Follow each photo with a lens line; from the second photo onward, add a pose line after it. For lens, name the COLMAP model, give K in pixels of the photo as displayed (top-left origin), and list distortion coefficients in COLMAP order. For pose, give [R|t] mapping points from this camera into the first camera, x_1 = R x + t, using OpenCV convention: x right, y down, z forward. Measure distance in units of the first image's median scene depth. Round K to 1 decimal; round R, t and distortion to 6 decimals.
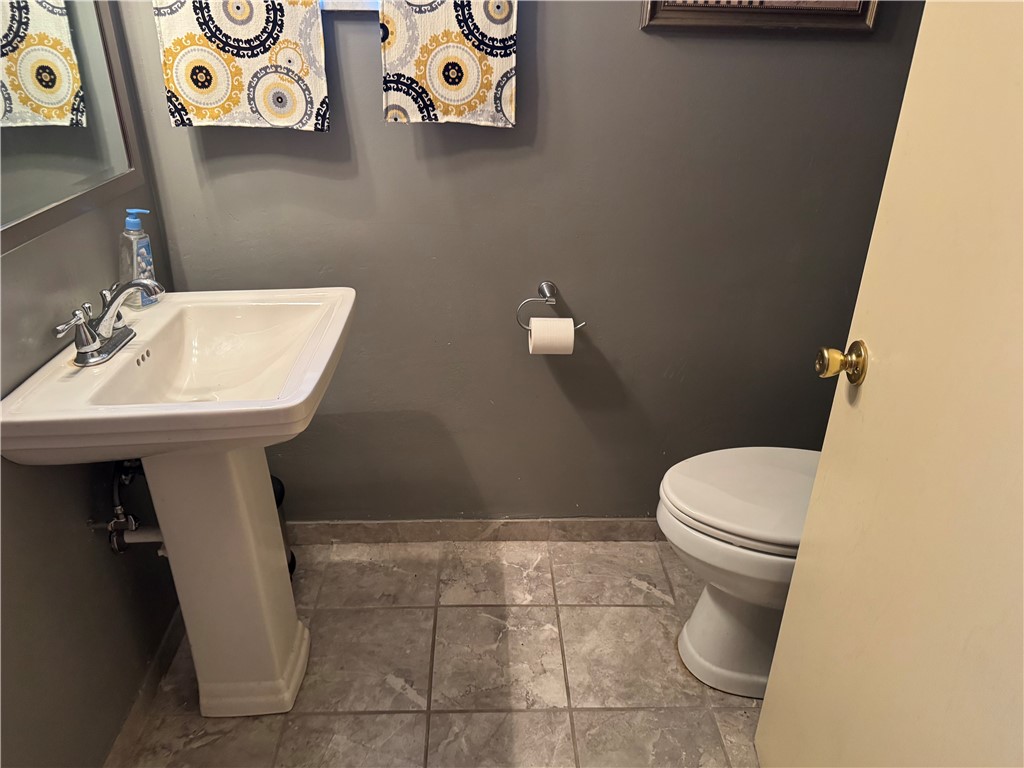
lens RADIAL K [[729.3, 0, 473.5], [0, 729.3, 382.7], [0, 0, 1]] dist [0.045514, -0.053405]
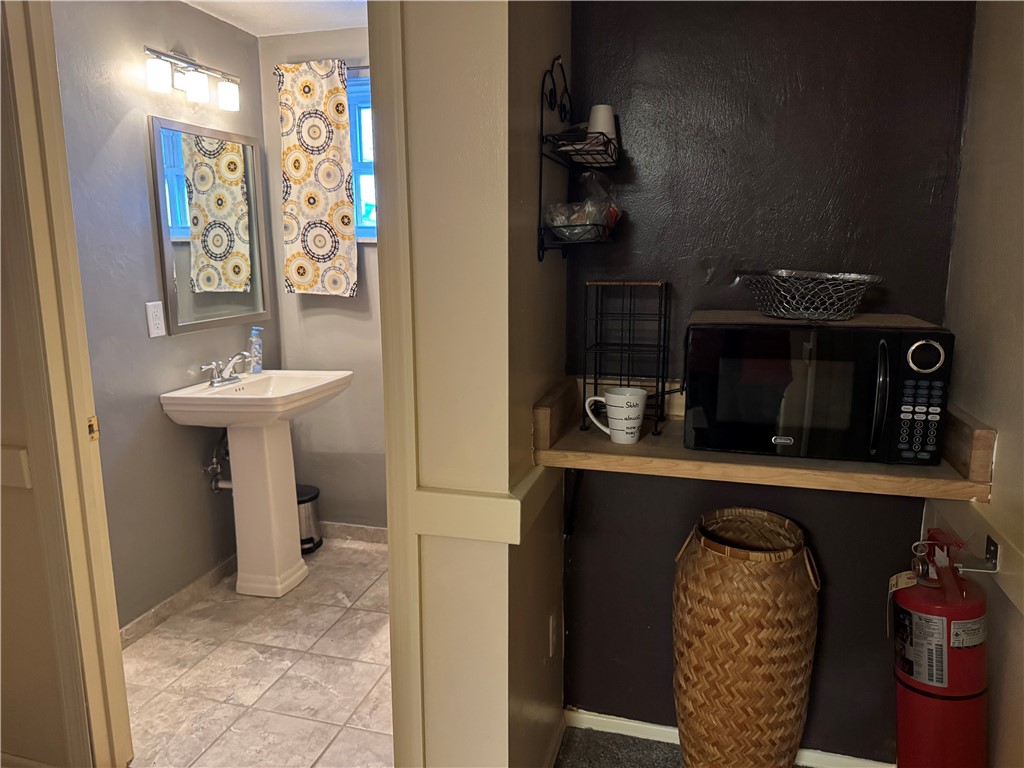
lens RADIAL K [[729.3, 0, 513.4], [0, 729.3, 386.2], [0, 0, 1]] dist [0.045514, -0.053405]
pose [[0.962123, 0.055278, -0.266951, 0.777562], [-0.125207, 0.959439, -0.252586, 0.346717], [0.242161, 0.276443, 0.930020, -0.696091]]
